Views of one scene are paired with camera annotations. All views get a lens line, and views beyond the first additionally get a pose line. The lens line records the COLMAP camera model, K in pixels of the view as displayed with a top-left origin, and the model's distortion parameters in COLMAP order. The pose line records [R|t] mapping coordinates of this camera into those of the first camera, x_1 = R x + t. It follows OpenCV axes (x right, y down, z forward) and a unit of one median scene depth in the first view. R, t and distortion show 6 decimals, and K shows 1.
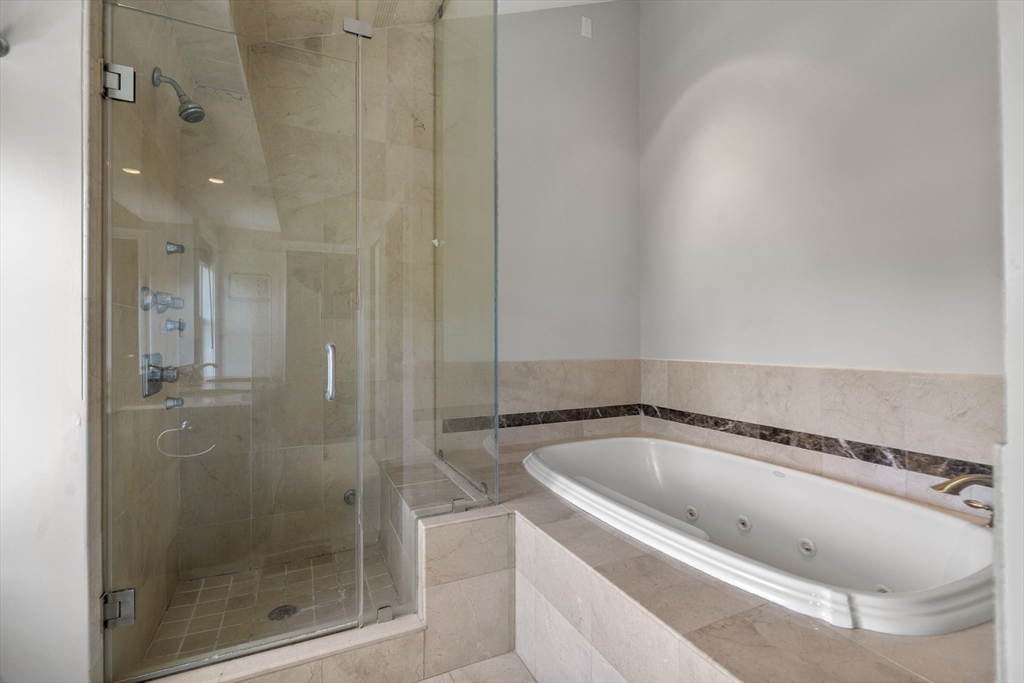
lens RADIAL K [[449.0, 0, 503.8], [0, 449.0, 338.5], [0, 0, 1]] dist [-0.003815, 0.001748]
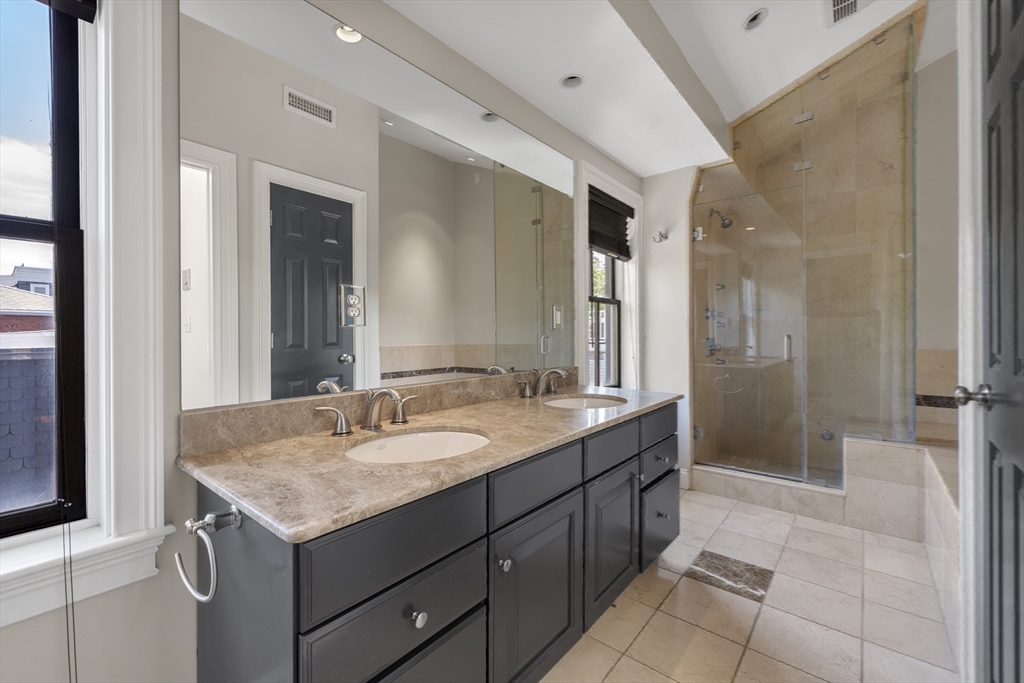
lens RADIAL K [[421.6, 0, 511.2], [0, 421.6, 336.6], [0, 0, 1]] dist [0.000118, -0.000493]
pose [[0.433825, 0.010008, -0.900942, 0.498007], [0.010432, 0.999815, 0.016130, -0.013492], [0.900937, -0.016396, 0.433640, -0.591691]]
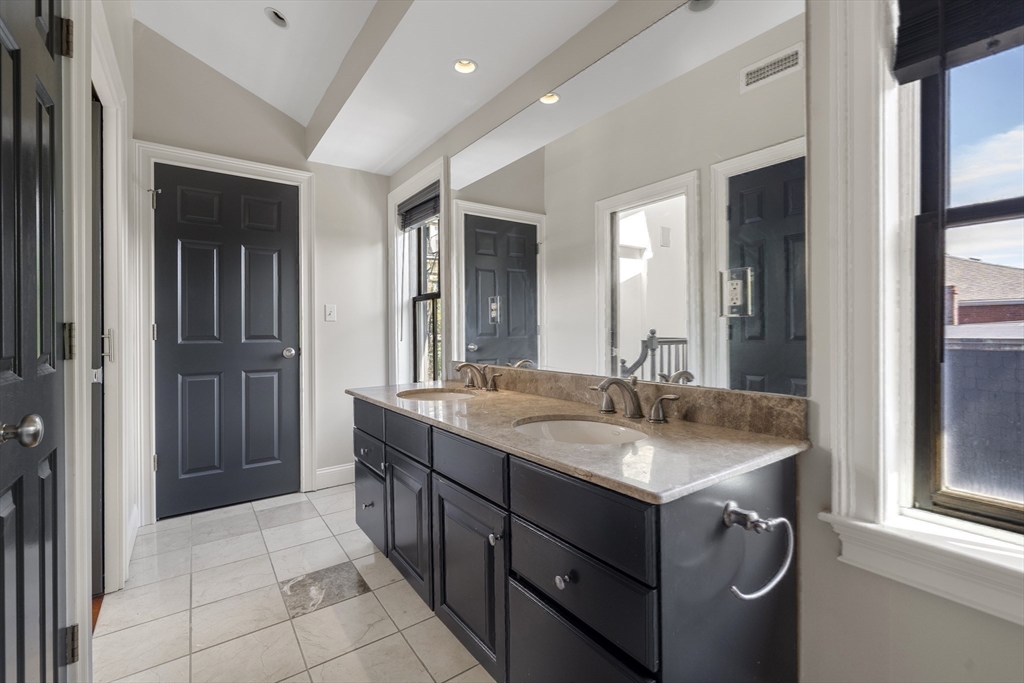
lens RADIAL K [[449.0, 0, 507.7], [0, 449.0, 334.4], [0, 0, 1]] dist [-0.003815, 0.001748]
pose [[-0.981215, 0.017877, -0.192088, 0.005800], [0.018636, 0.999824, -0.002146, 0.006779], [0.192015, -0.005685, -0.981375, 0.465372]]
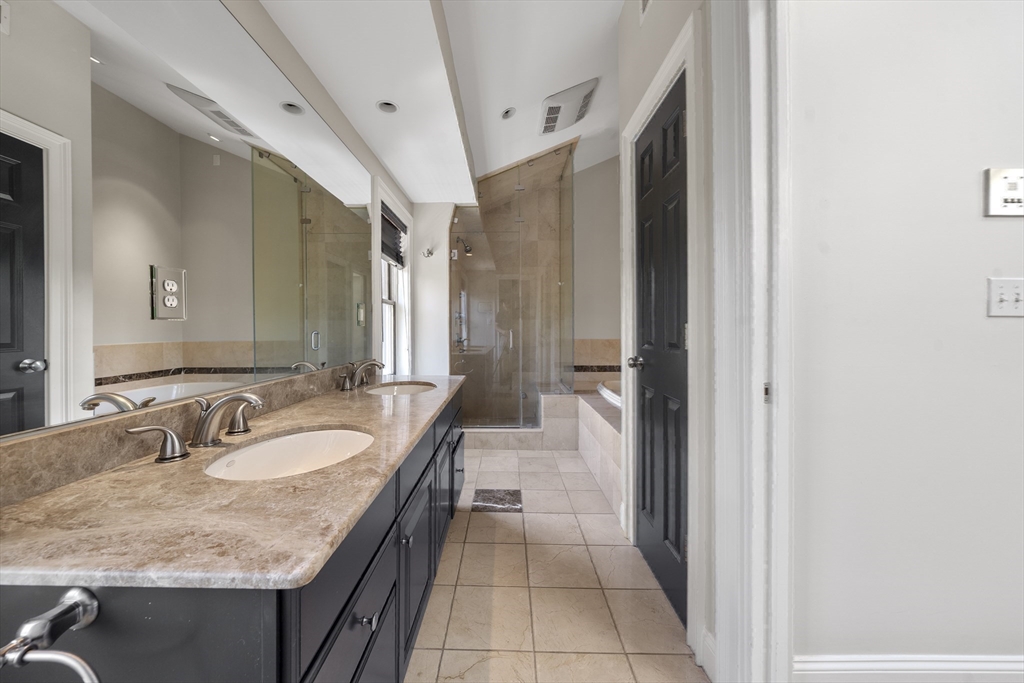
lens RADIAL K [[351.7, 0, 497.2], [0, 351.7, 332.2], [0, 0, 1]] dist [-0.004413, 0.000381]
pose [[0.898066, 0.006439, -0.439814, 0.356655], [0.002386, 0.999807, 0.019510, -0.013615], [0.439854, -0.018570, 0.897877, -0.728125]]
